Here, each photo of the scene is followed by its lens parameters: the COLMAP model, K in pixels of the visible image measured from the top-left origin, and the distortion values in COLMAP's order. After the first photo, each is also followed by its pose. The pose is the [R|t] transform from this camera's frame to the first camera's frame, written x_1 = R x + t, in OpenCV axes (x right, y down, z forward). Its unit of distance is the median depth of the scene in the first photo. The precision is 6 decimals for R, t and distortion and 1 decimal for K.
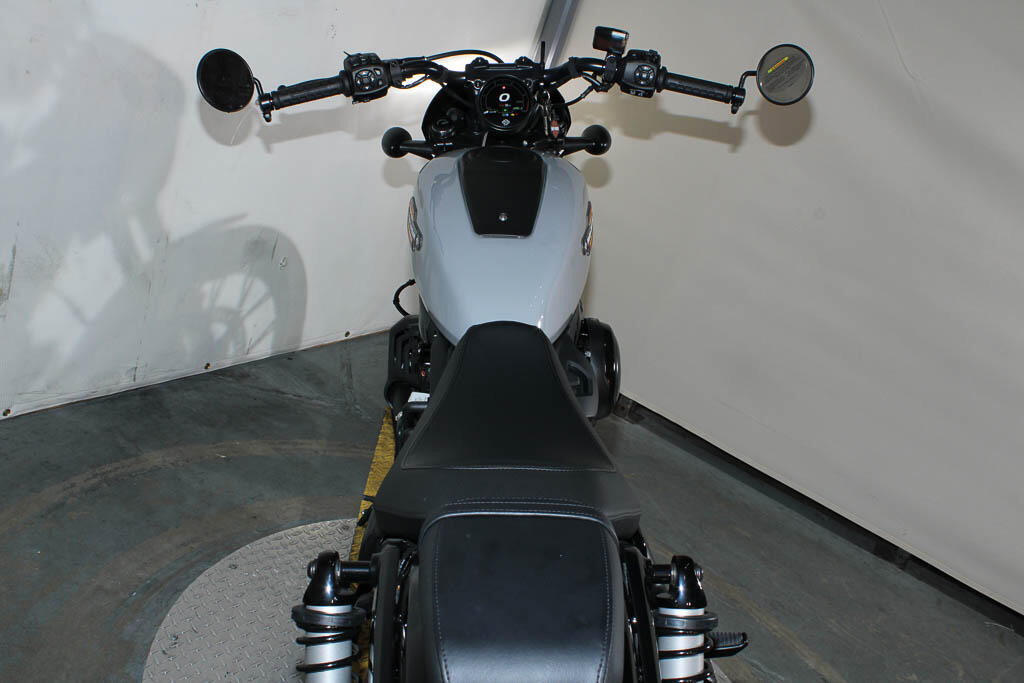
lens RADIAL K [[1014.9, 0, 512.0], [0, 1014.9, 341.5], [0, 0, 1]] dist [-0.086787, 0.002911]
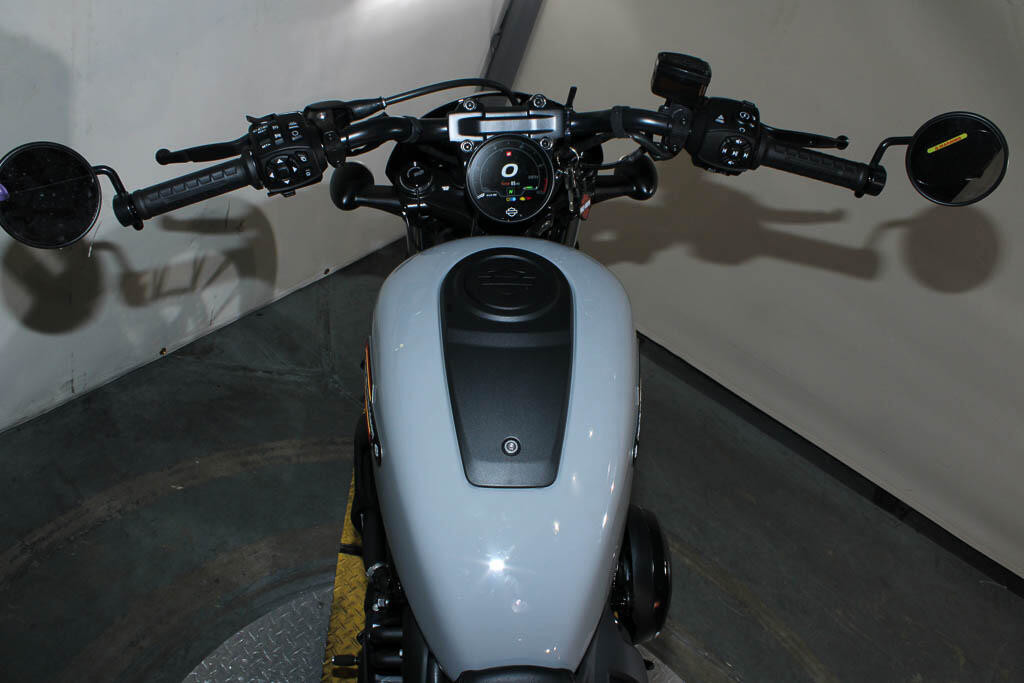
lens RADIAL K [[854.0, 0, 512.0], [0, 854.0, 341.5], [0, 0, 1]] dist [-0.162146, 0.134325]
pose [[0.999835, -0.000253, 0.018187, -0.011455], [-0.004892, 0.959330, 0.282244, -0.210726], [-0.017519, -0.282286, 0.959170, 0.333341]]
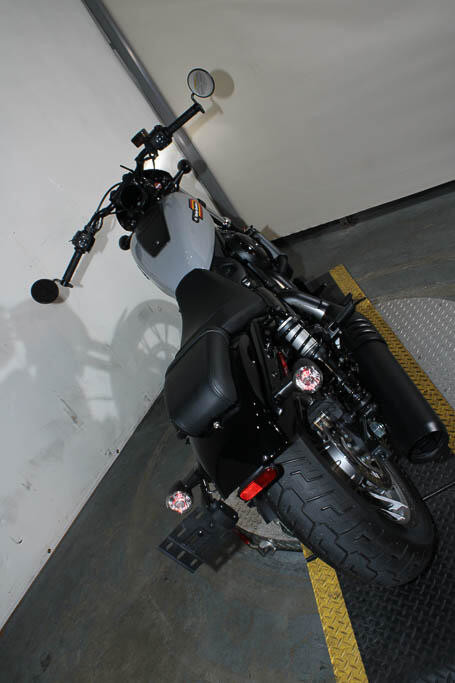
lens RADIAL K [[601.5, 0, 227.5], [0, 601.5, 341.5], [0, 0, 1]] dist [-0.122079, -0.005219]
pose [[0.639996, -0.705636, -0.304108, 0.209595], [0.737053, 0.675632, -0.016569, 0.098917], [0.217157, -0.213540, 0.952493, -0.154181]]
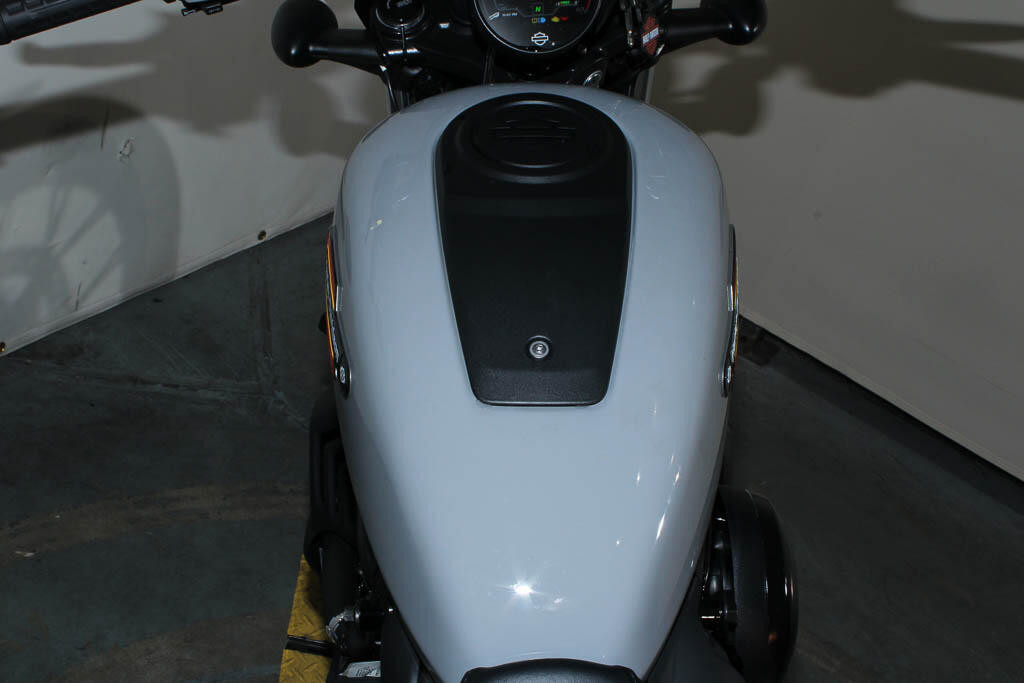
lens RADIAL K [[1449.1, 0, 512.0], [0, 1449.1, 341.5], [0, 0, 1]] dist [-0.036002, 0.054907]
pose [[0.999576, -0.014353, -0.025320, -0.003062], [0.019633, 0.974729, 0.222528, -0.166039], [0.021486, -0.222931, 0.974597, 0.263662]]
